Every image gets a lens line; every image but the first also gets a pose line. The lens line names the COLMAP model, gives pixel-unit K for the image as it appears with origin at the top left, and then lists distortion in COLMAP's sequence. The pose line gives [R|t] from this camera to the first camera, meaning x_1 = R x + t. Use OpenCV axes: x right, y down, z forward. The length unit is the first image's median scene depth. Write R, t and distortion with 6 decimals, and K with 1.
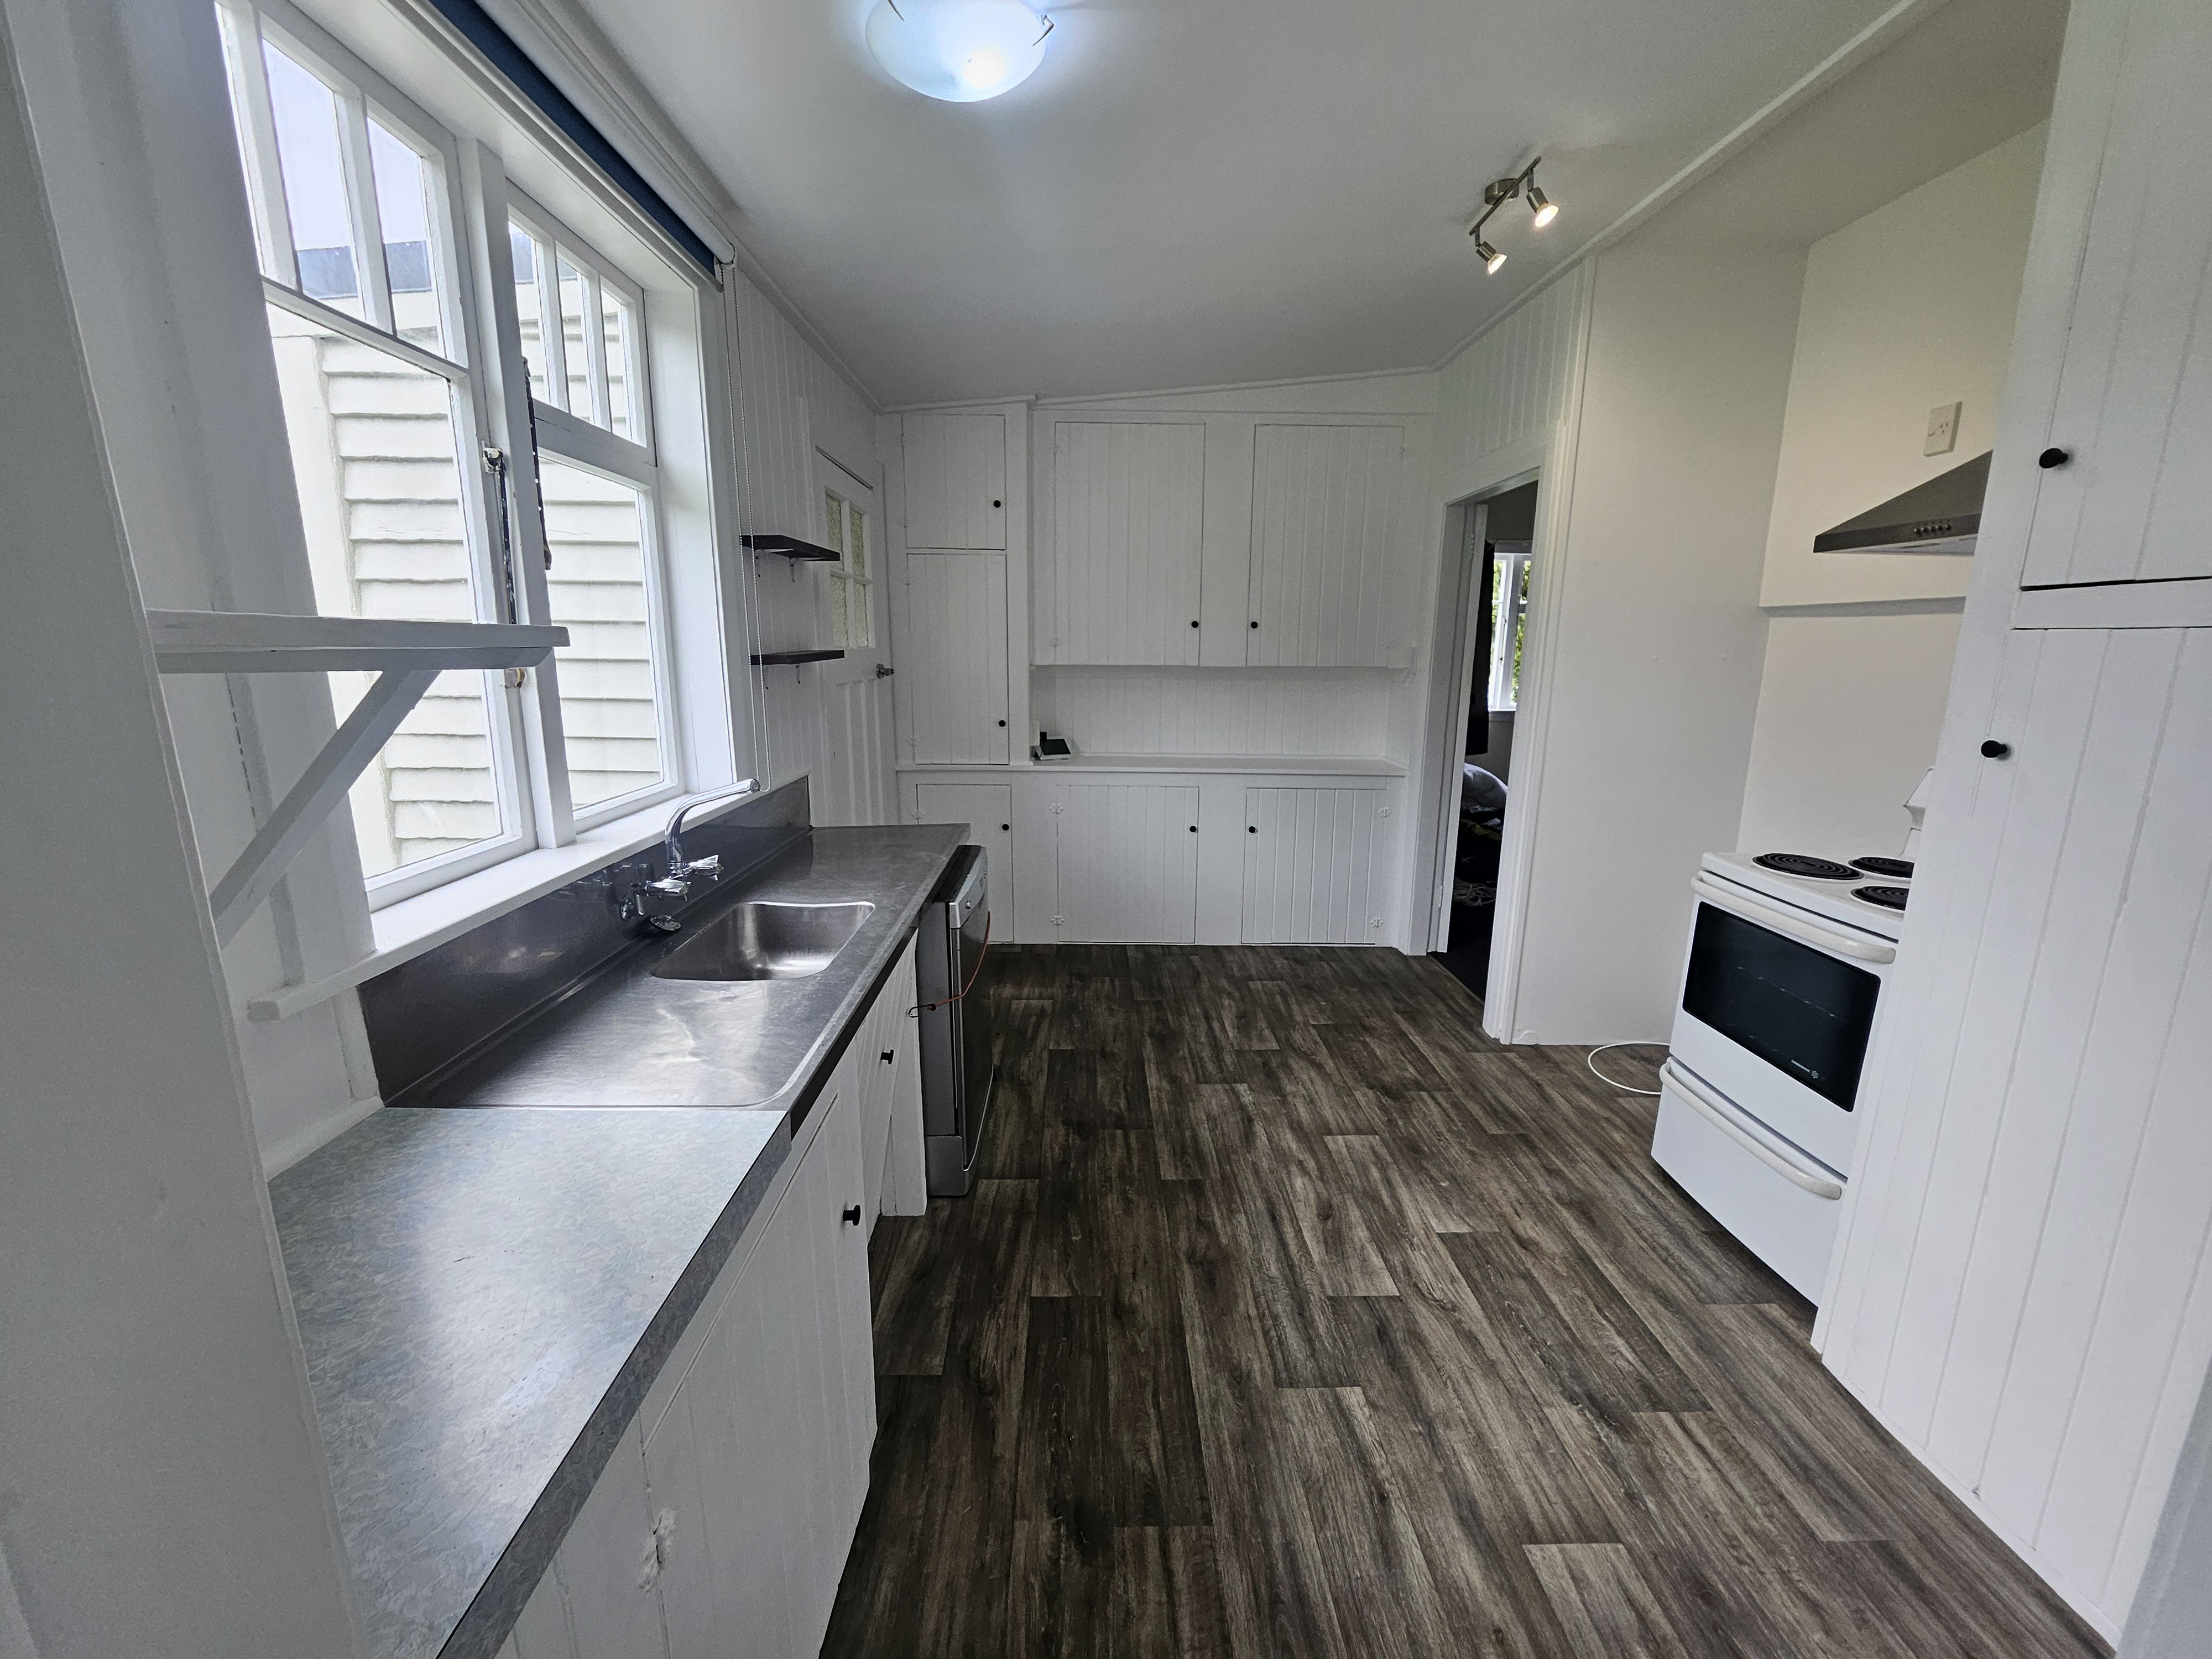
lens RADIAL K [[872.9, 0, 1100.3], [0, 872.9, 822.9], [0, 0, 1]] dist [0.002989, -0.000038]
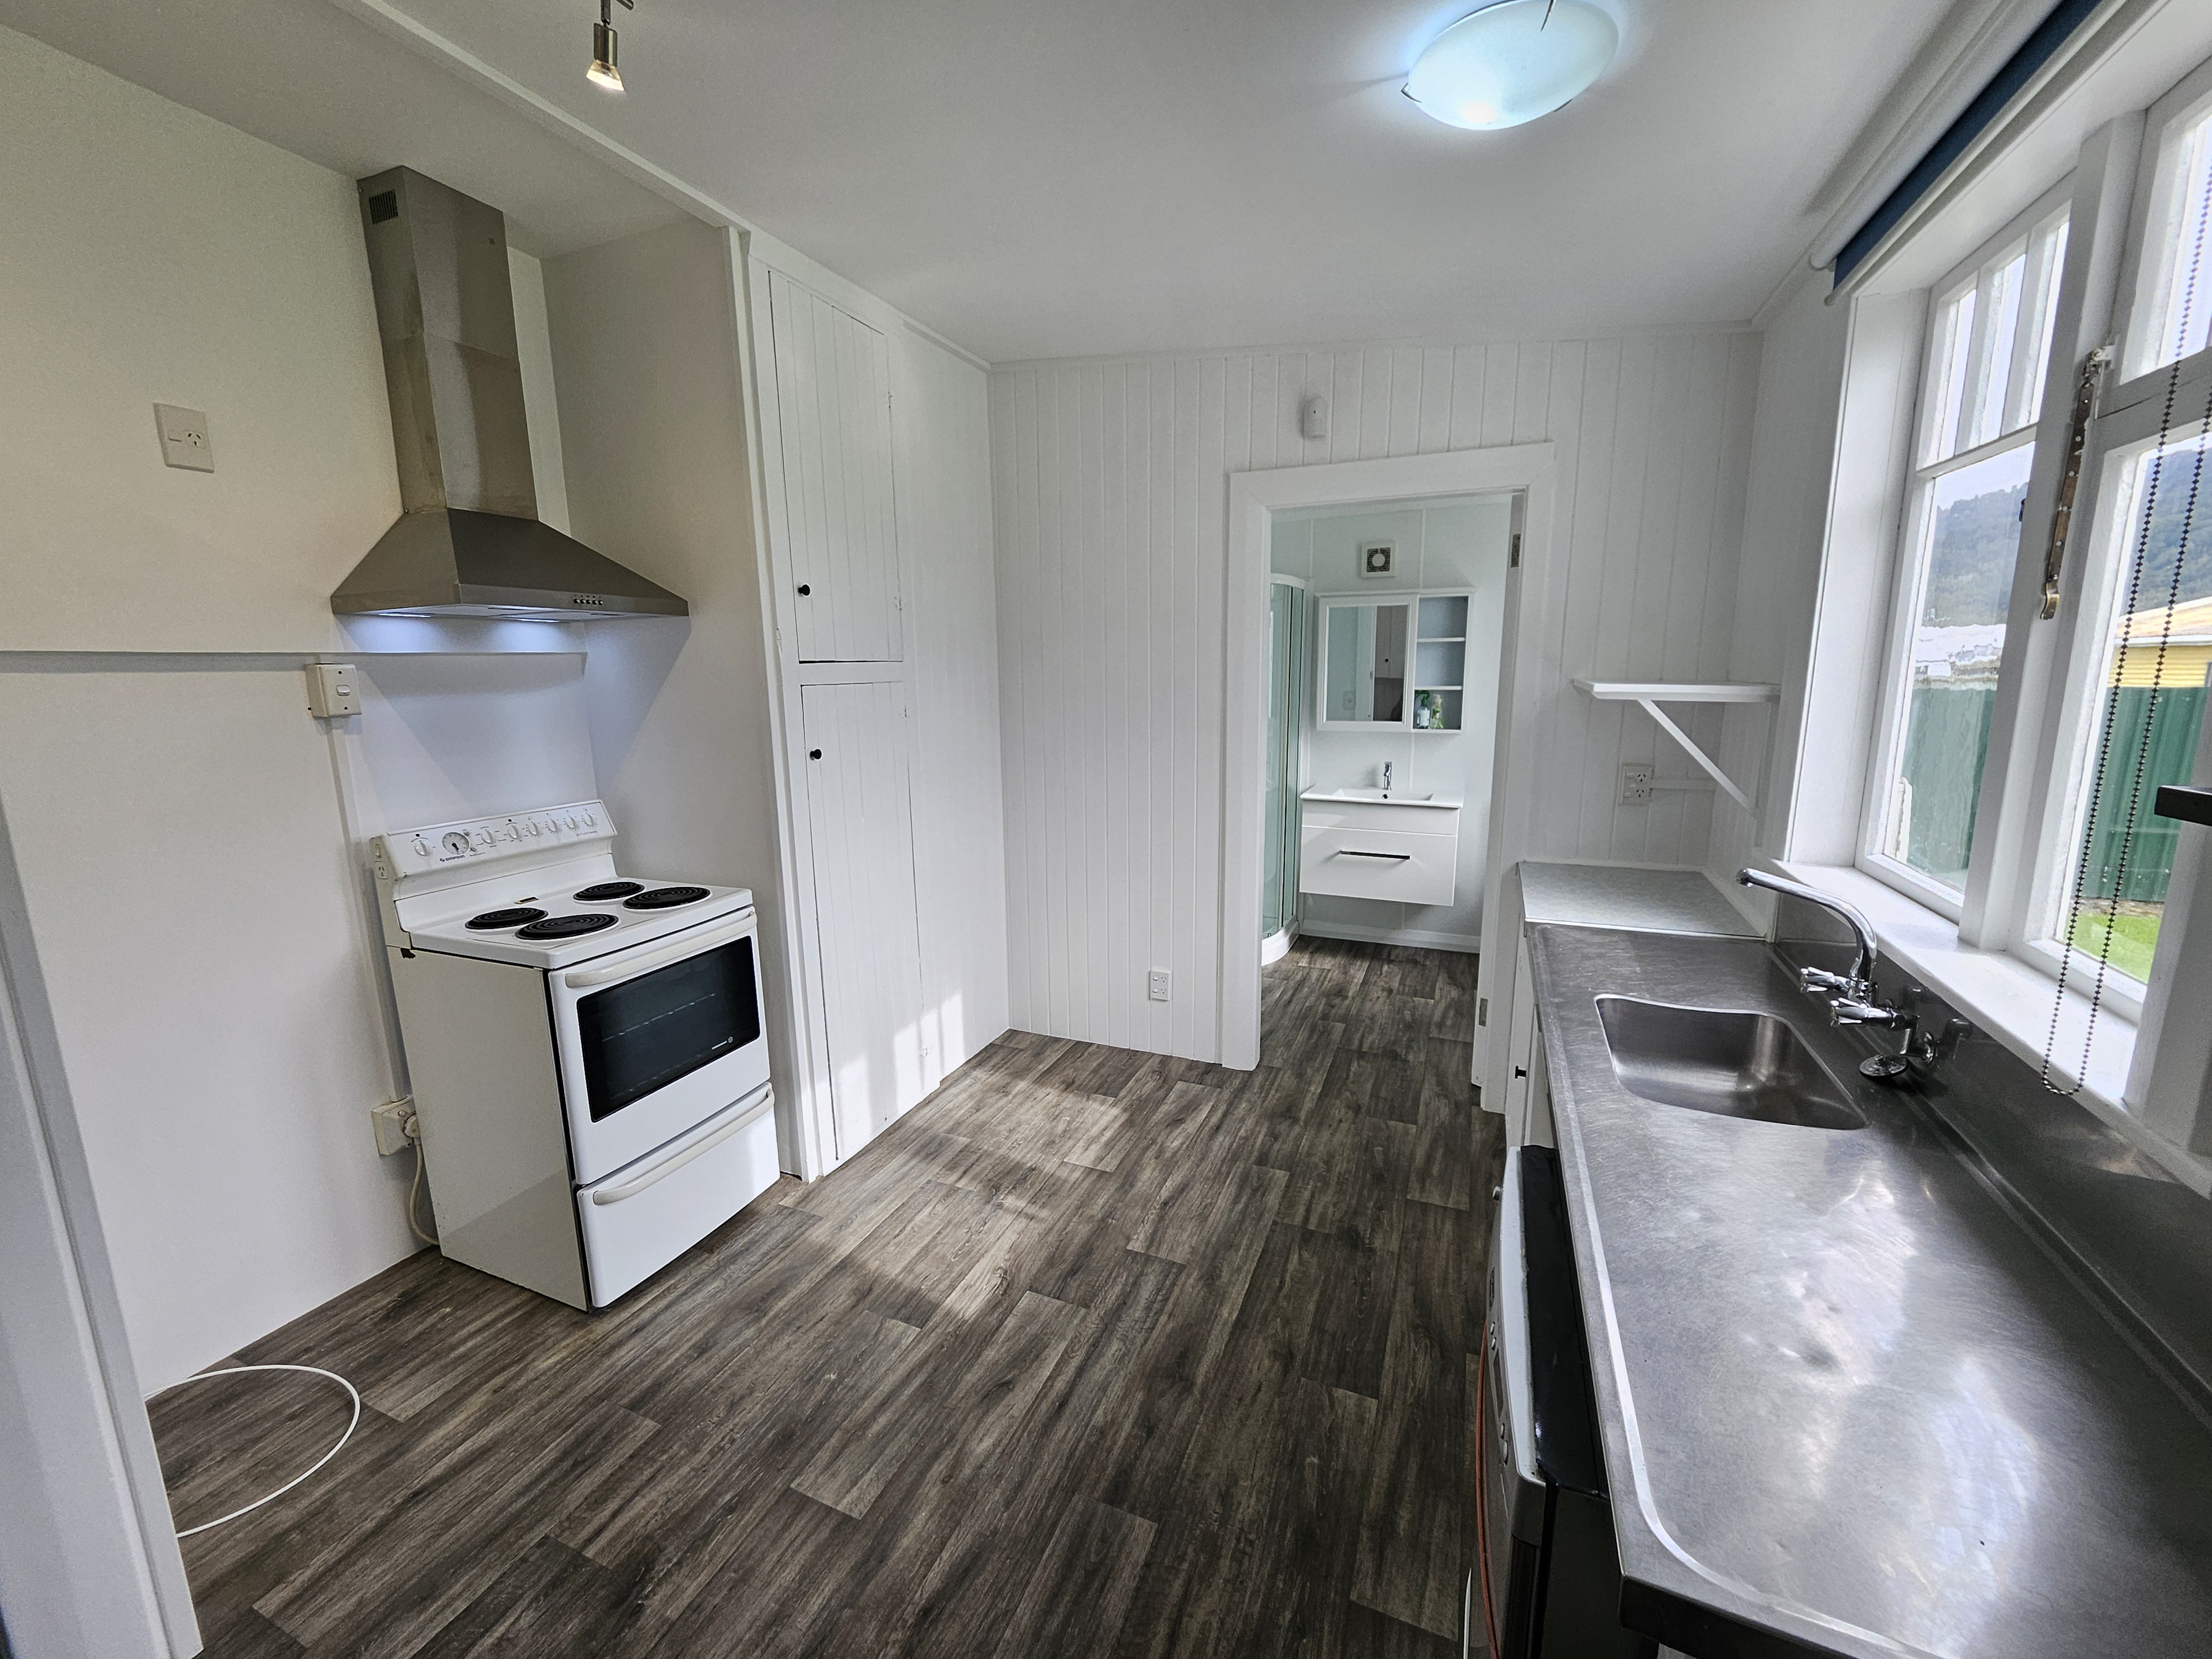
lens RADIAL K [[872.9, 0, 1112.1], [0, 872.9, 815.5], [0, 0, 1]] dist [0.002989, -0.000038]
pose [[-0.914400, -0.062637, 0.399937, -0.142286], [0.089314, 0.932395, 0.350233, -0.357746], [-0.394837, 0.355973, -0.846987, 1.551021]]
